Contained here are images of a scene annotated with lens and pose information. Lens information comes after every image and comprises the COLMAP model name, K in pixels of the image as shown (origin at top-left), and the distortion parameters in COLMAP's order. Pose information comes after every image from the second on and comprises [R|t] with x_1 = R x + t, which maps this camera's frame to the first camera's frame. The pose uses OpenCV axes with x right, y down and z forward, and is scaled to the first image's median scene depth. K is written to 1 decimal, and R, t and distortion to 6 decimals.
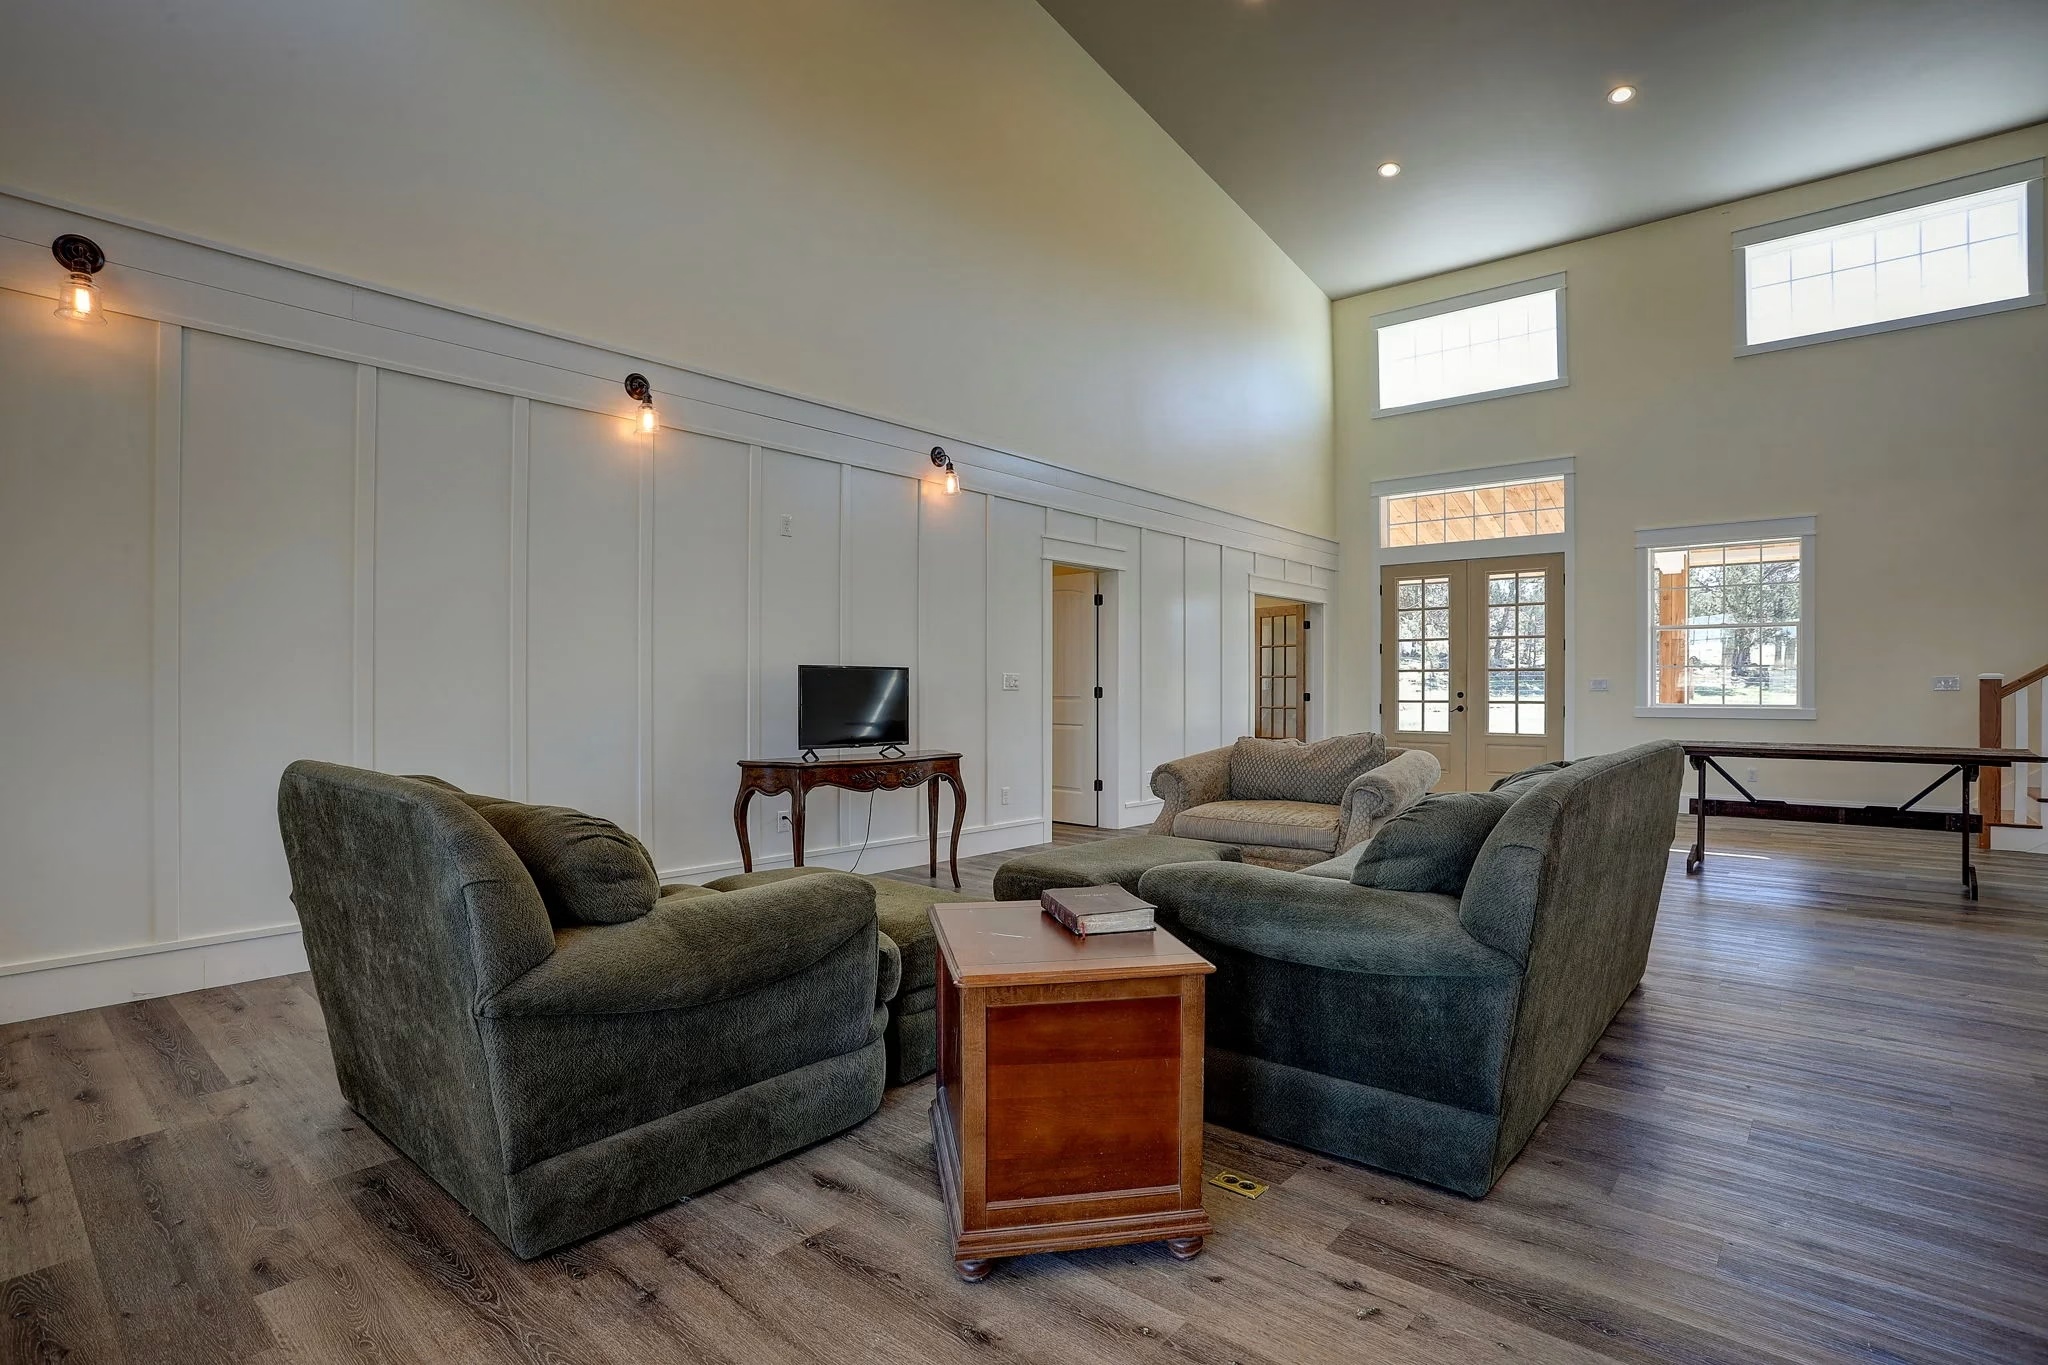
lens RADIAL K [[999.2, 0, 1024.0], [0, 999.2, 682.5], [0, 0, 1]] dist [-0.063277, 0.031625]
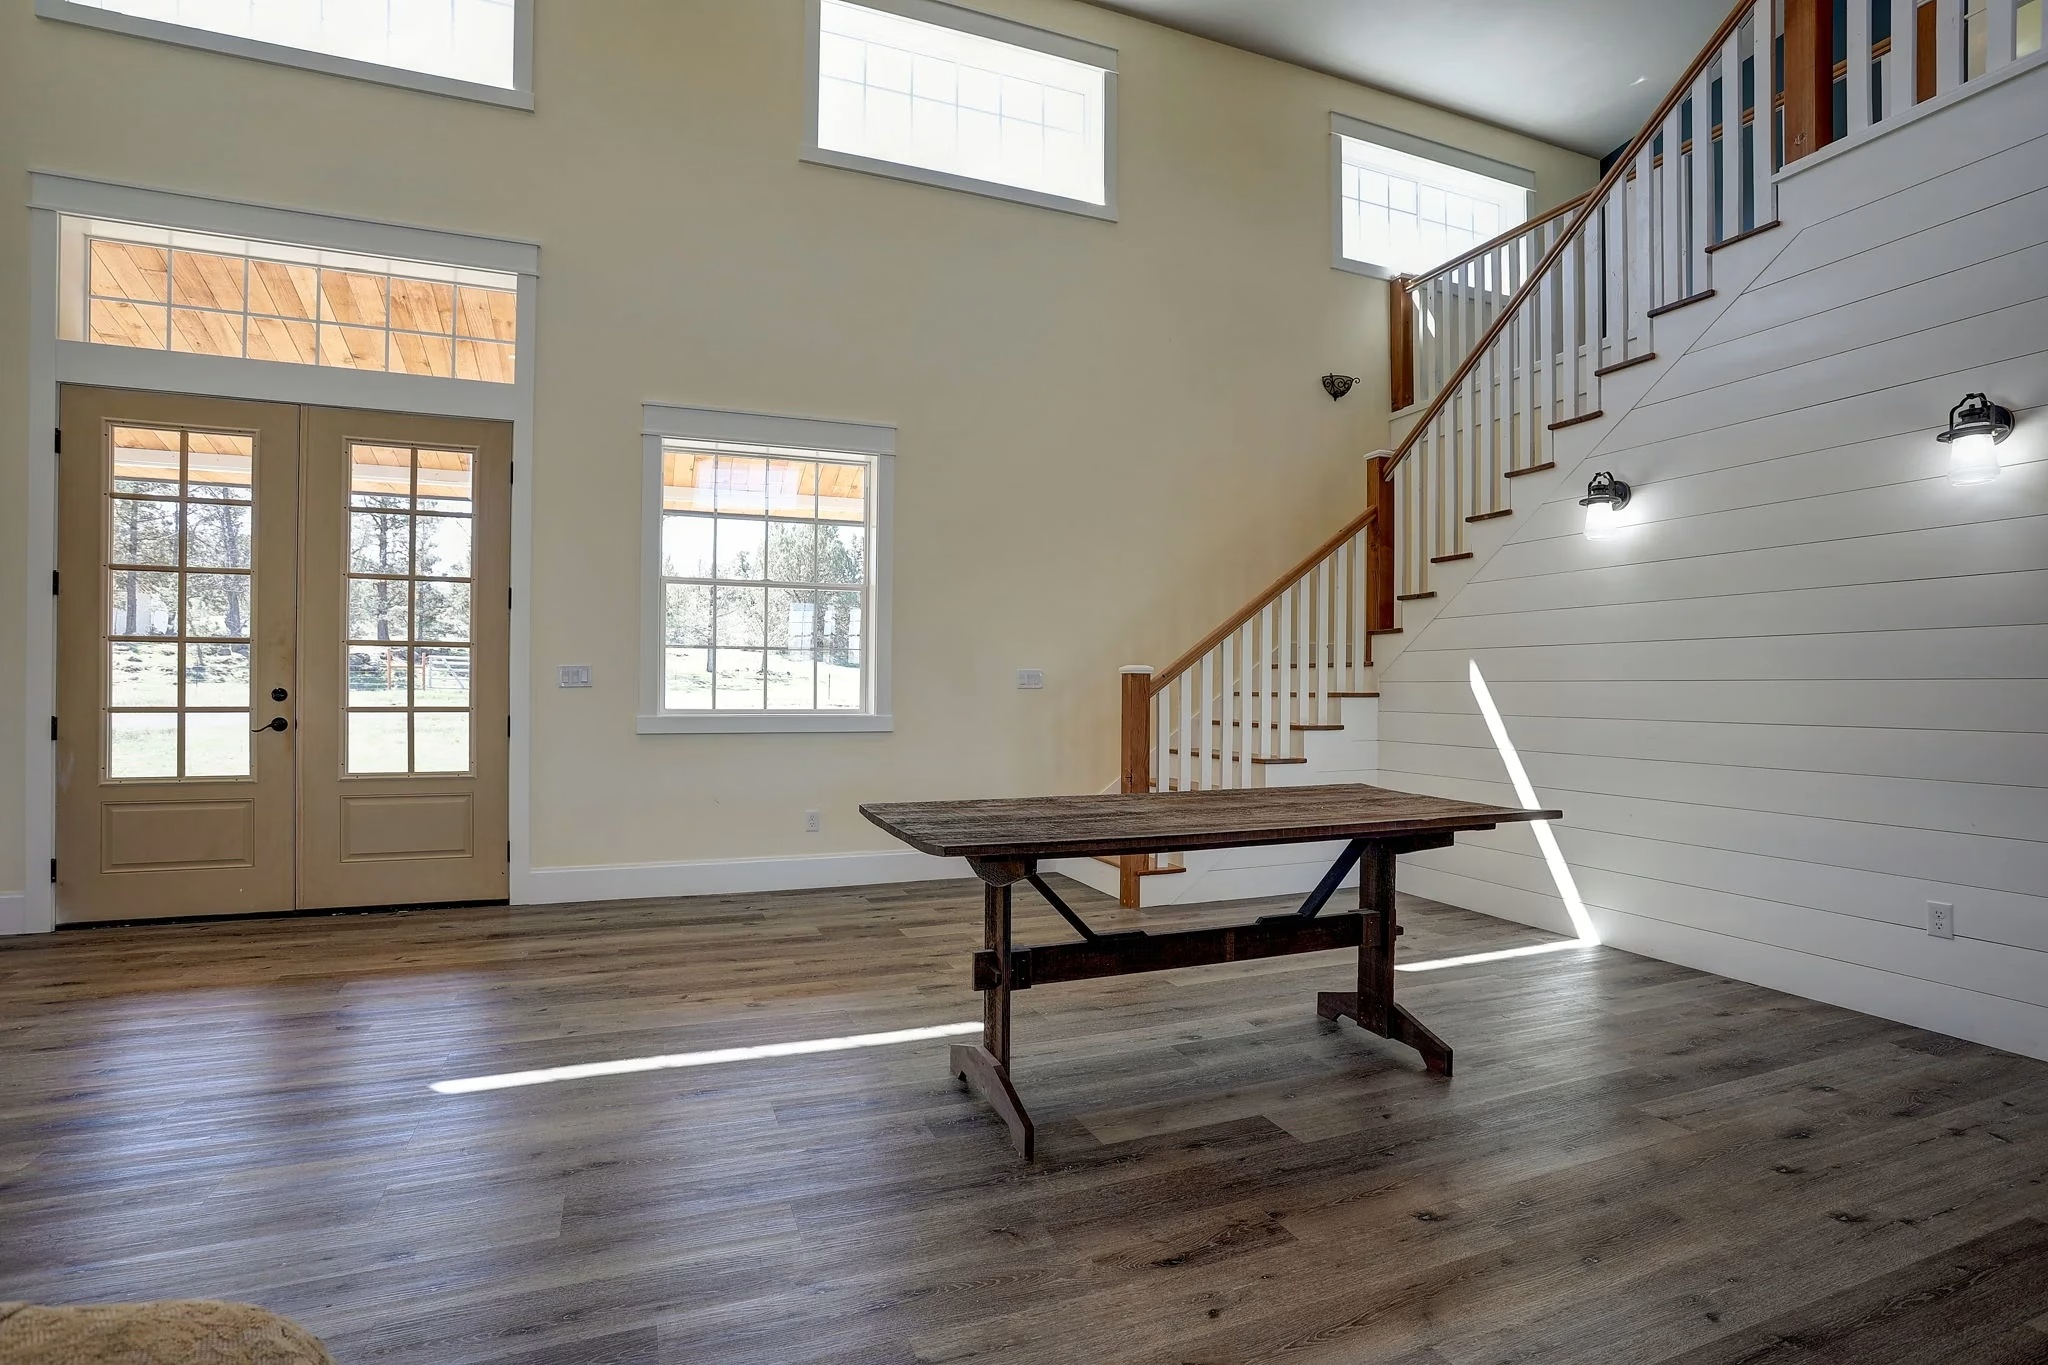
lens RADIAL K [[999.2, 0, 1024.0], [0, 999.2, 682.5], [0, 0, 1]] dist [-0.063277, 0.031625]
pose [[0.449909, 0.002596, 0.893071, 0.194150], [-0.010877, 0.999938, 0.002573, 0.001807], [-0.893008, -0.010871, 0.449909, 0.490698]]
